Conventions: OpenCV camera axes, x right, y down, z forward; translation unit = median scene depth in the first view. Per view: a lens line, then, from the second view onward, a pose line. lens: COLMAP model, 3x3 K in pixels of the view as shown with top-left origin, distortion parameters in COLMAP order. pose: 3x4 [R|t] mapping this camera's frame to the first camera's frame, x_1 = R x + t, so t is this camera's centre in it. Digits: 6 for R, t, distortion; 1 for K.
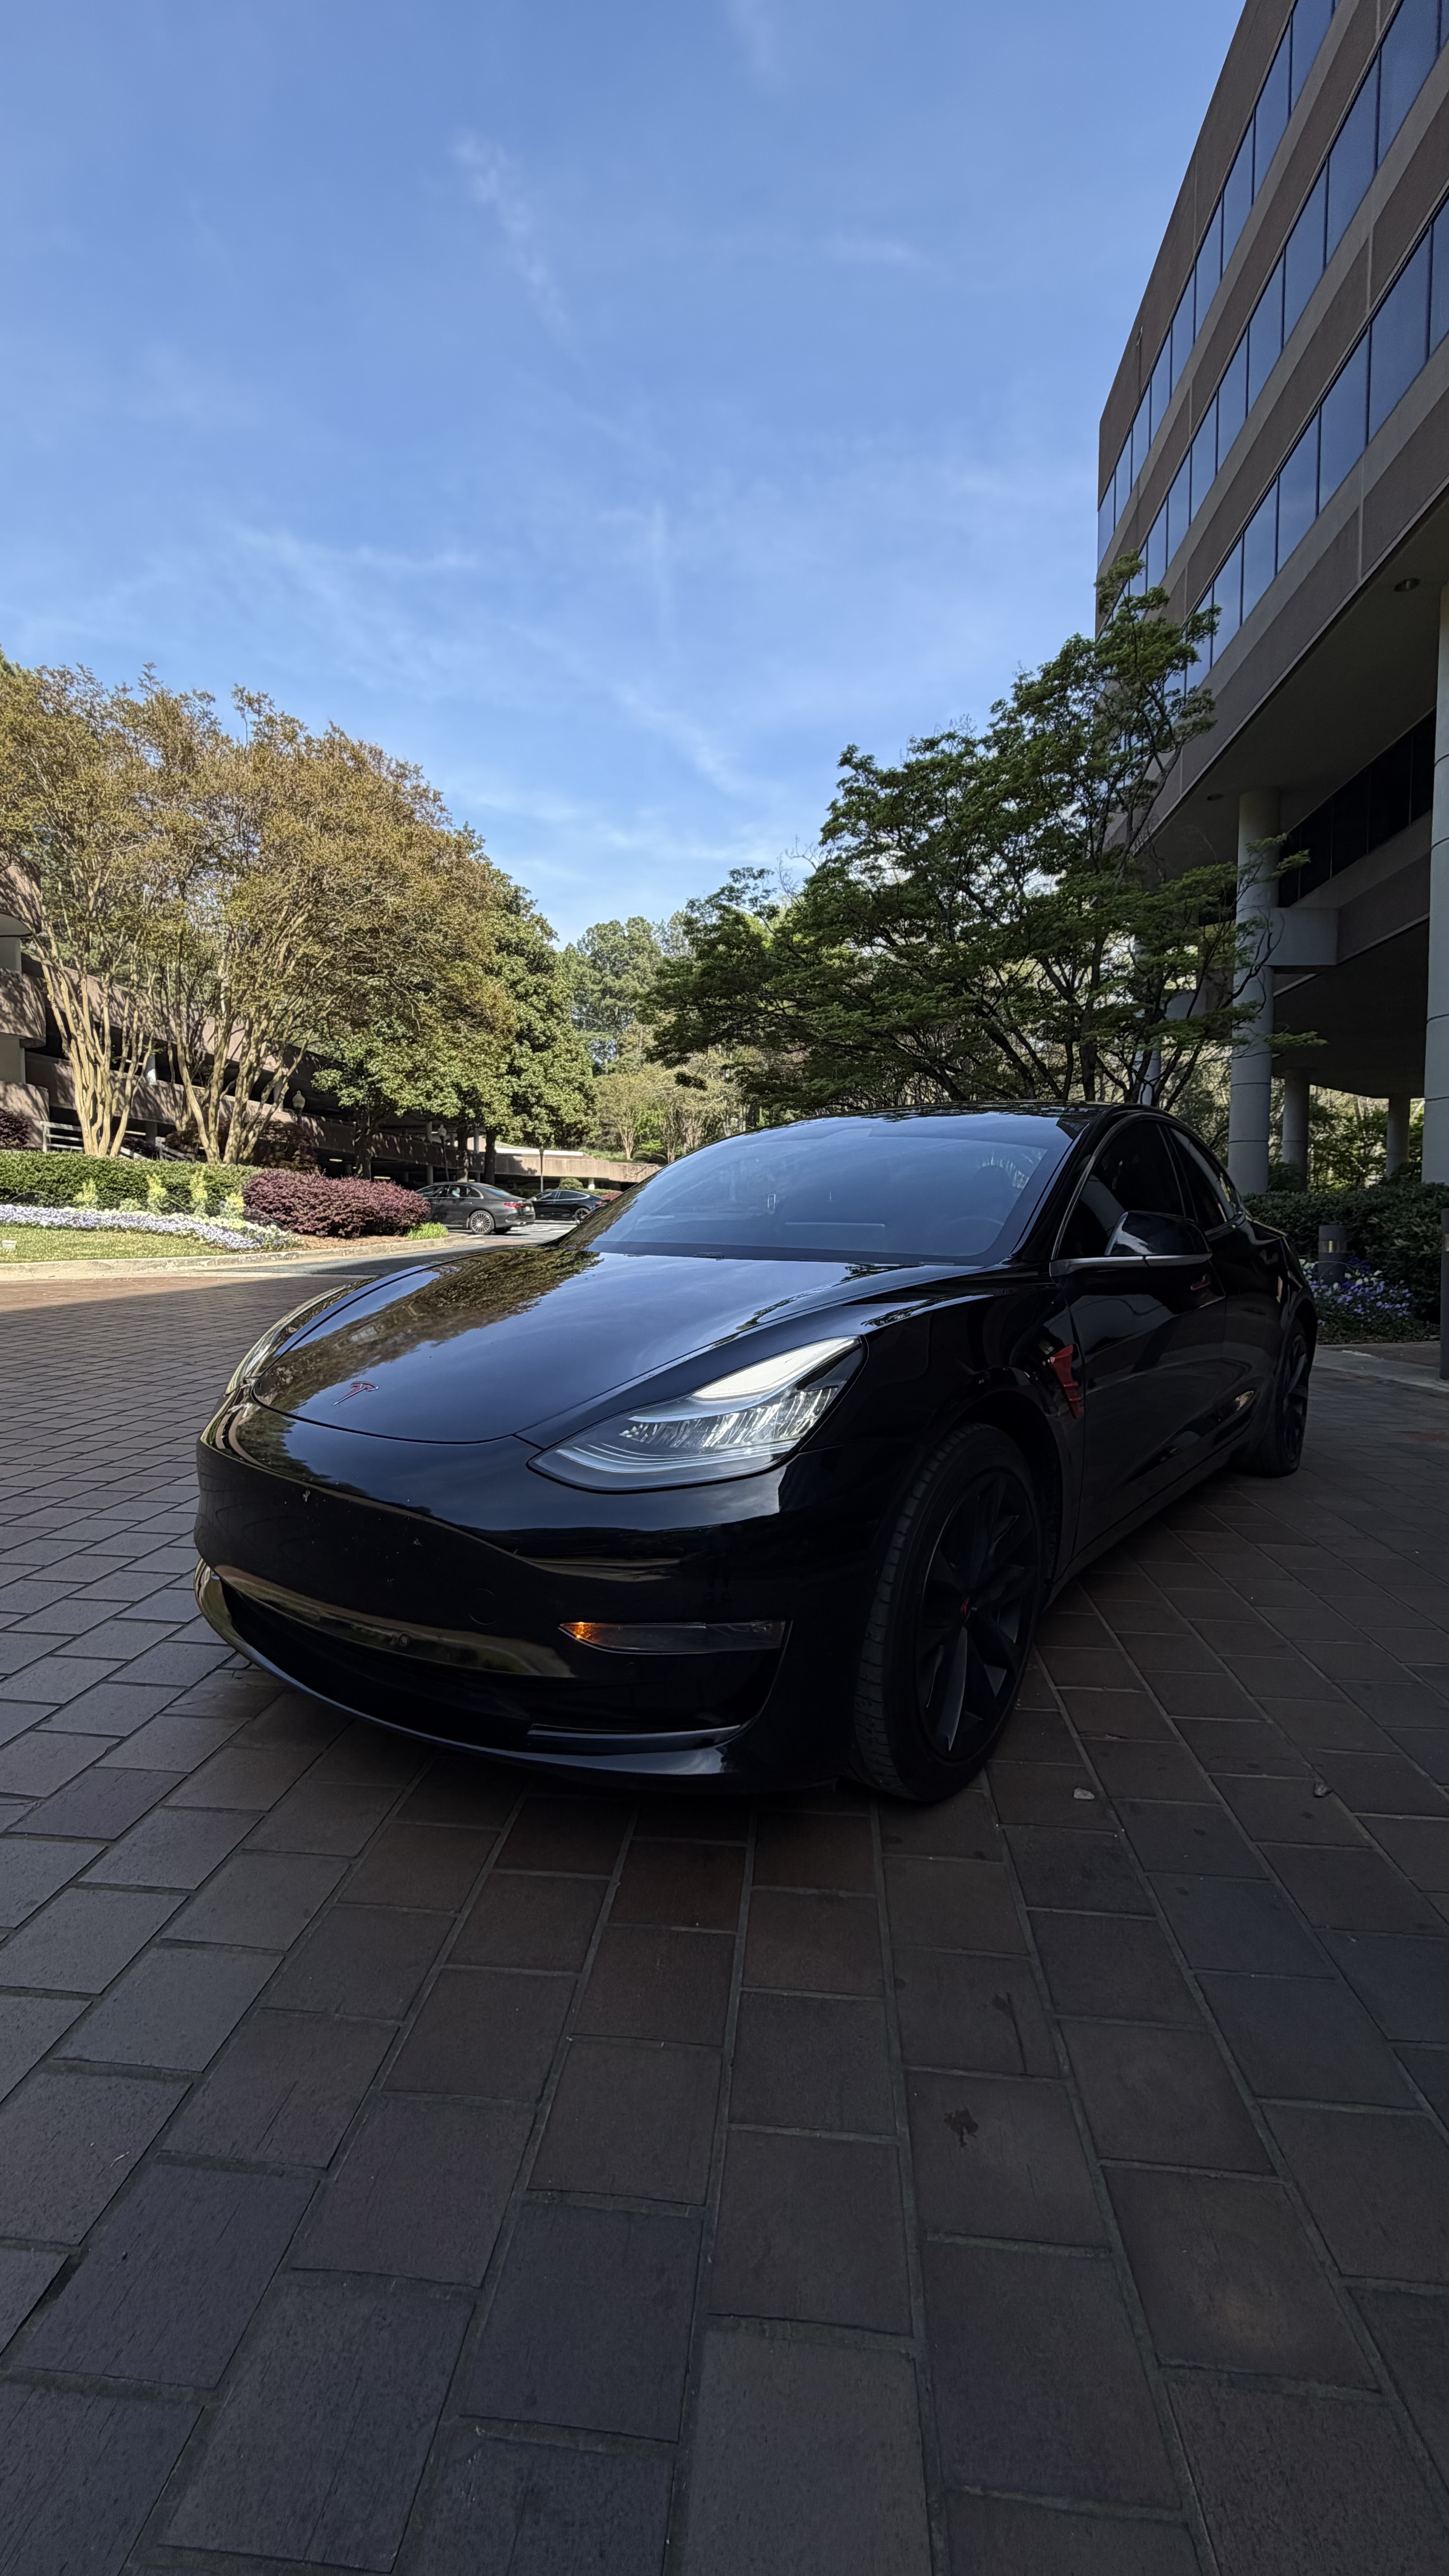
lens RADIAL K [[1017.7, 0, 736.7], [0, 1017.7, 1276.8], [0, 0, 1]] dist [-0.003040, 0.000425]
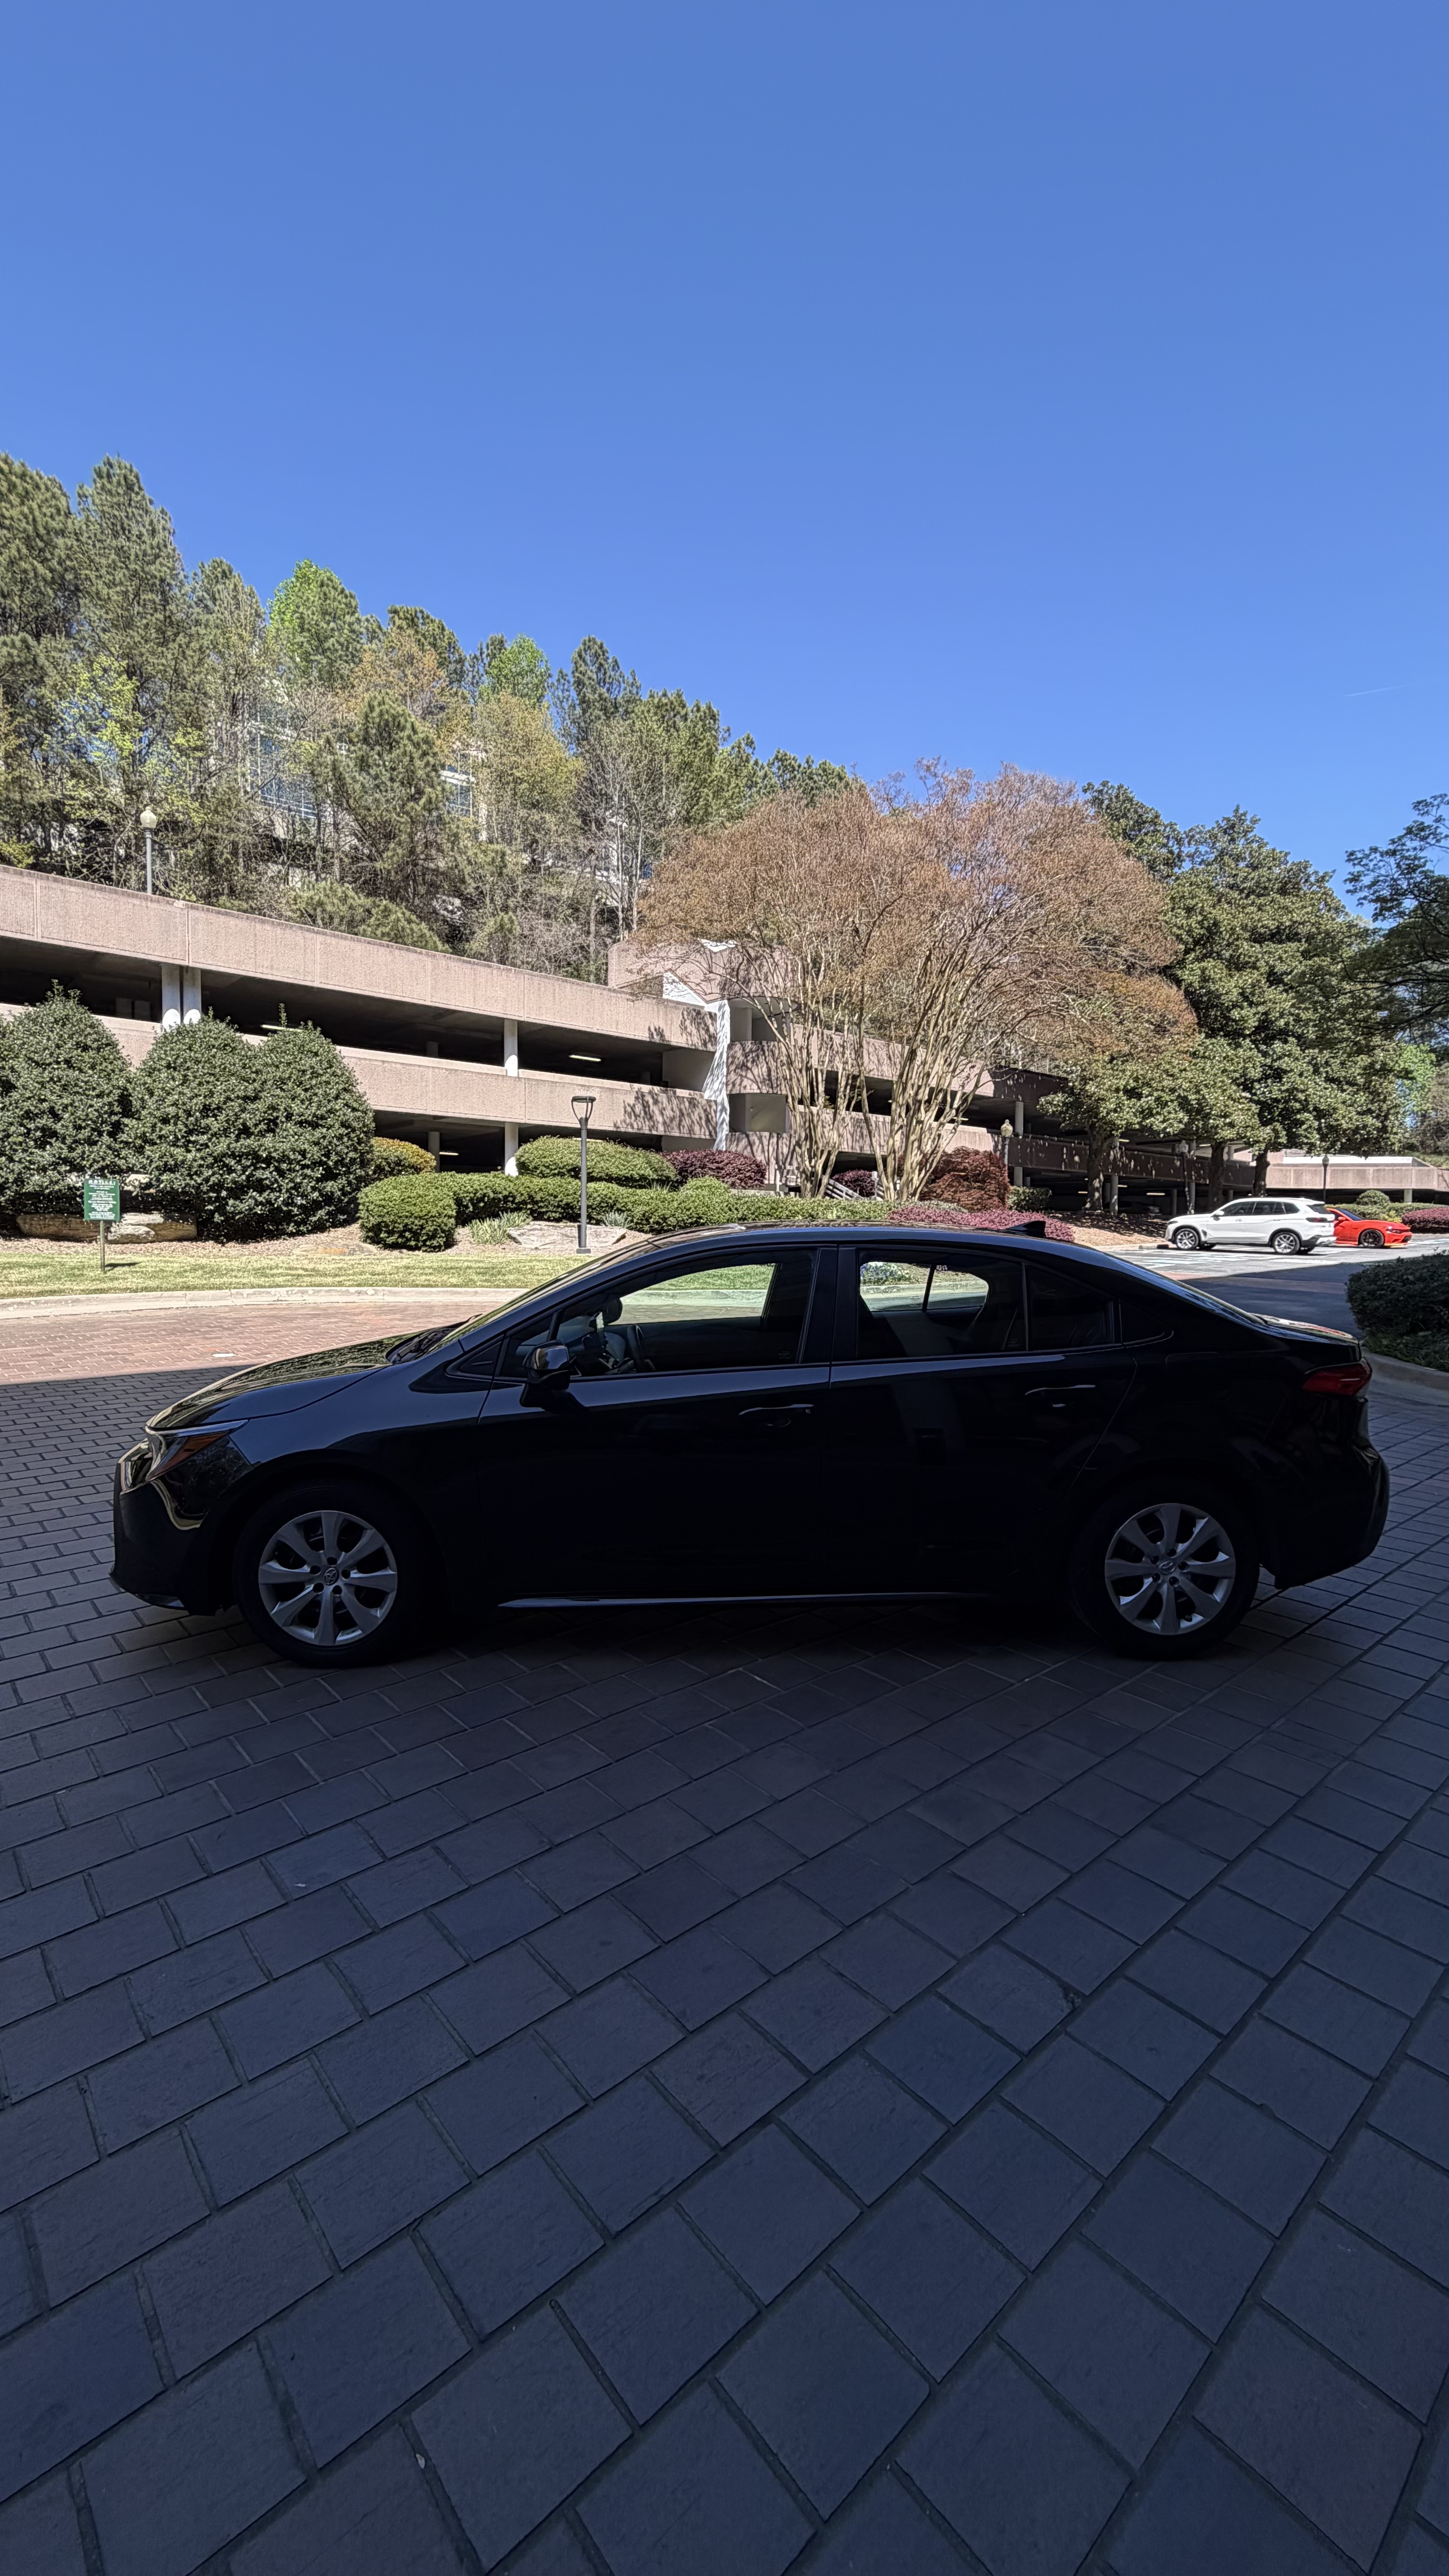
lens RADIAL K [[1017.7, 0, 726.3], [0, 1017.7, 1289.2], [0, 0, 1]] dist [-0.003040, 0.000425]
pose [[0.714833, 0.043760, -0.697925, 0.138667], [-0.043944, 0.998879, 0.017621, -0.021988], [0.697914, 0.018074, 0.715954, 0.083017]]
